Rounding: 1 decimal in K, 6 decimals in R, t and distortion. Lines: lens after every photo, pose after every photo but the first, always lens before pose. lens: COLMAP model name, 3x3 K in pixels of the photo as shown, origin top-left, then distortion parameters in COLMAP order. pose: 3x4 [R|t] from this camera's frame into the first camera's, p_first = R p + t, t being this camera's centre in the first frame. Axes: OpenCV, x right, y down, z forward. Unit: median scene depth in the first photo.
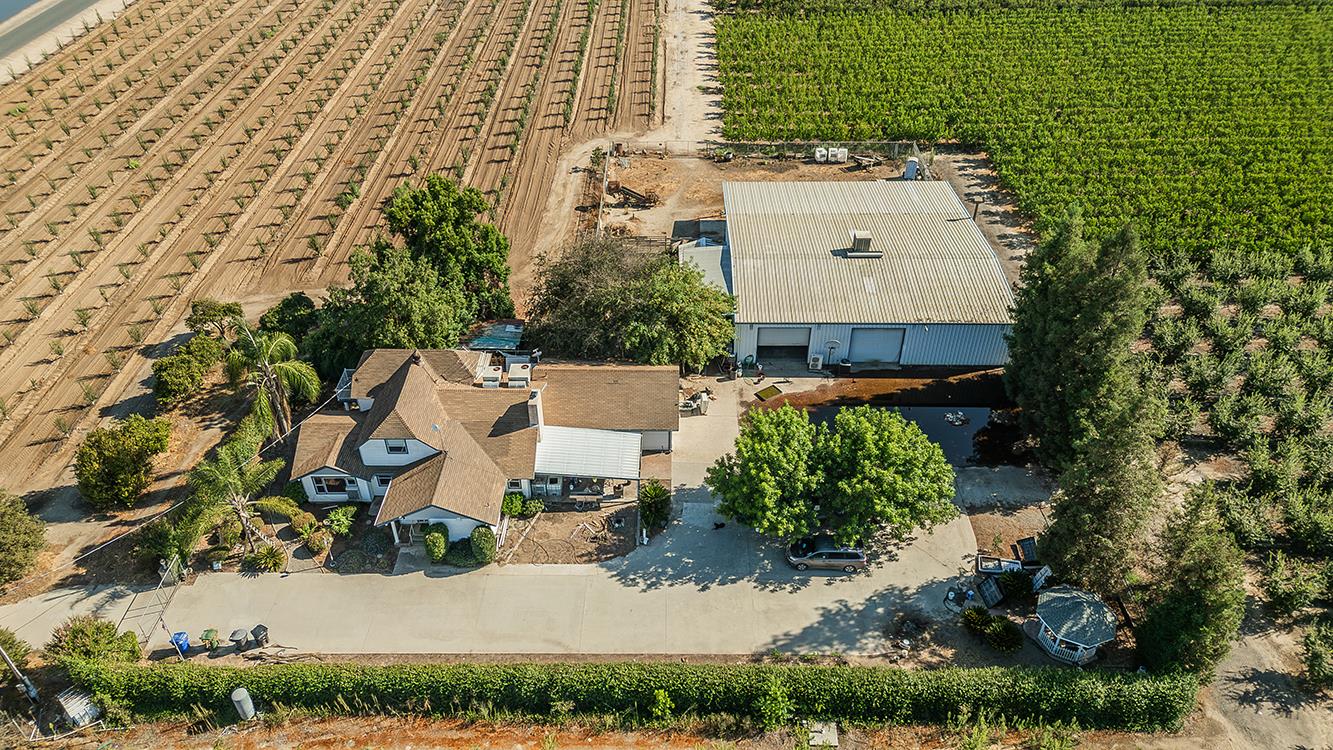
lens RADIAL K [[928.8, 0, 666.5], [0, 928.8, 375.0], [0, 0, 1]] dist [0.059002, -0.043730]
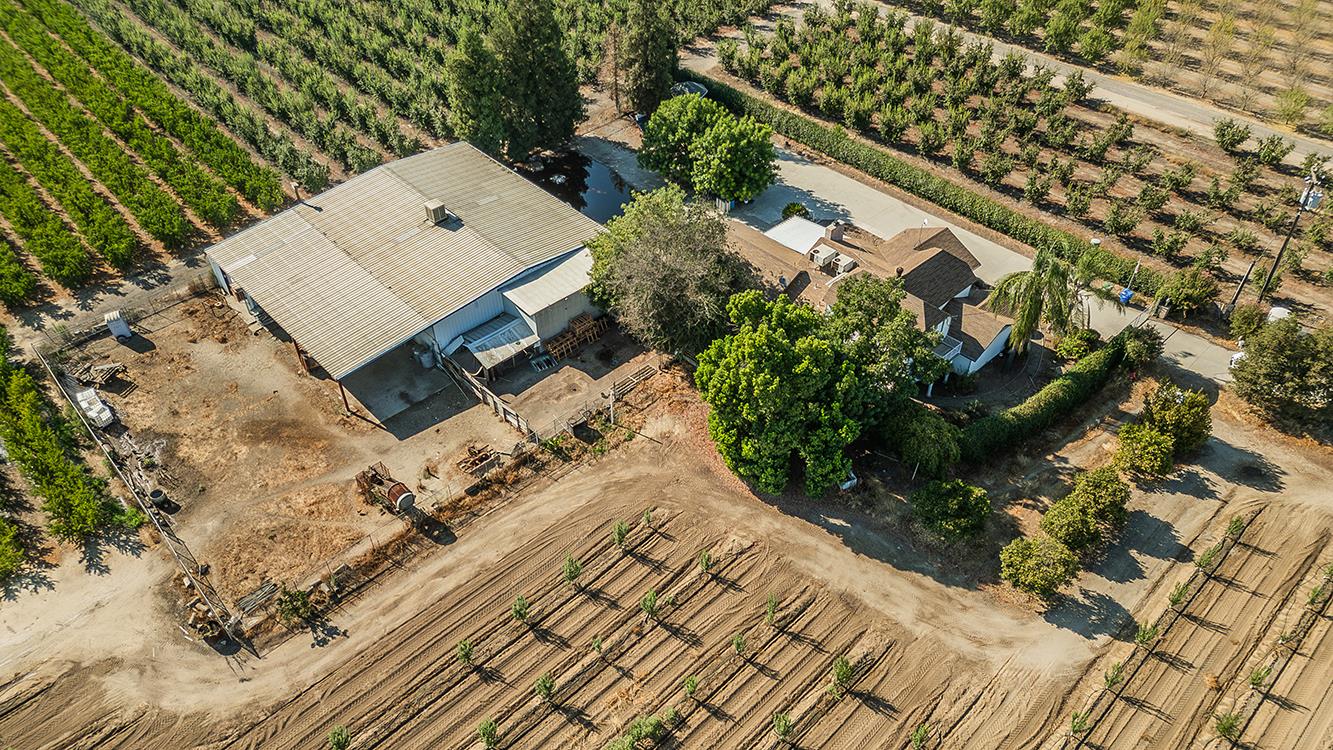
lens RADIAL K [[924.0, 0, 661.3], [0, 924.0, 377.1], [0, 0, 1]] dist [0.075242, -0.047440]
pose [[-0.688096, -0.478721, 0.545298, -0.709955], [0.451454, 0.305895, 0.838223, -0.991702], [-0.568079, 0.822955, 0.005635, 1.223234]]
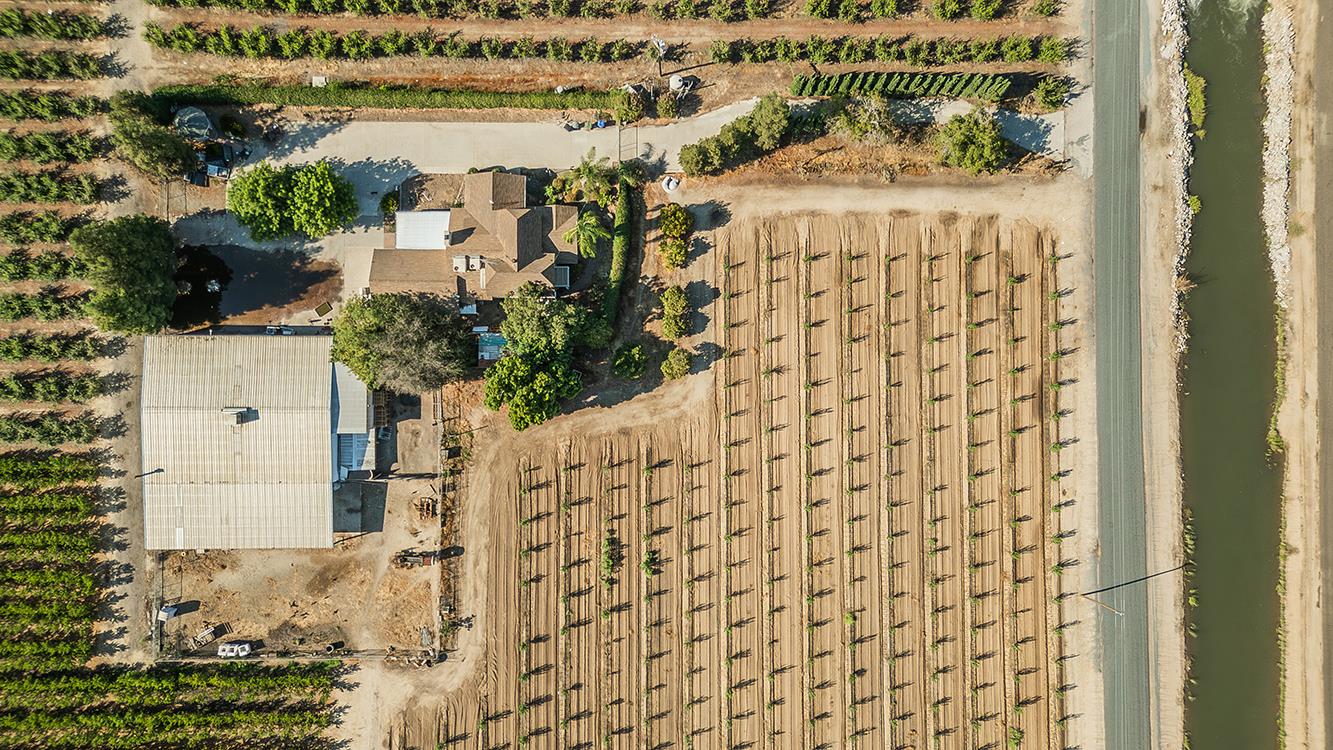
lens RADIAL K [[928.8, 0, 666.5], [0, 928.8, 375.0], [0, 0, 1]] dist [0.059002, -0.043730]
pose [[-0.999776, 0.007015, -0.019968, -0.506924], [-0.020223, -0.594946, 0.803511, -1.532512], [-0.006243, 0.803735, 0.594954, 0.119542]]
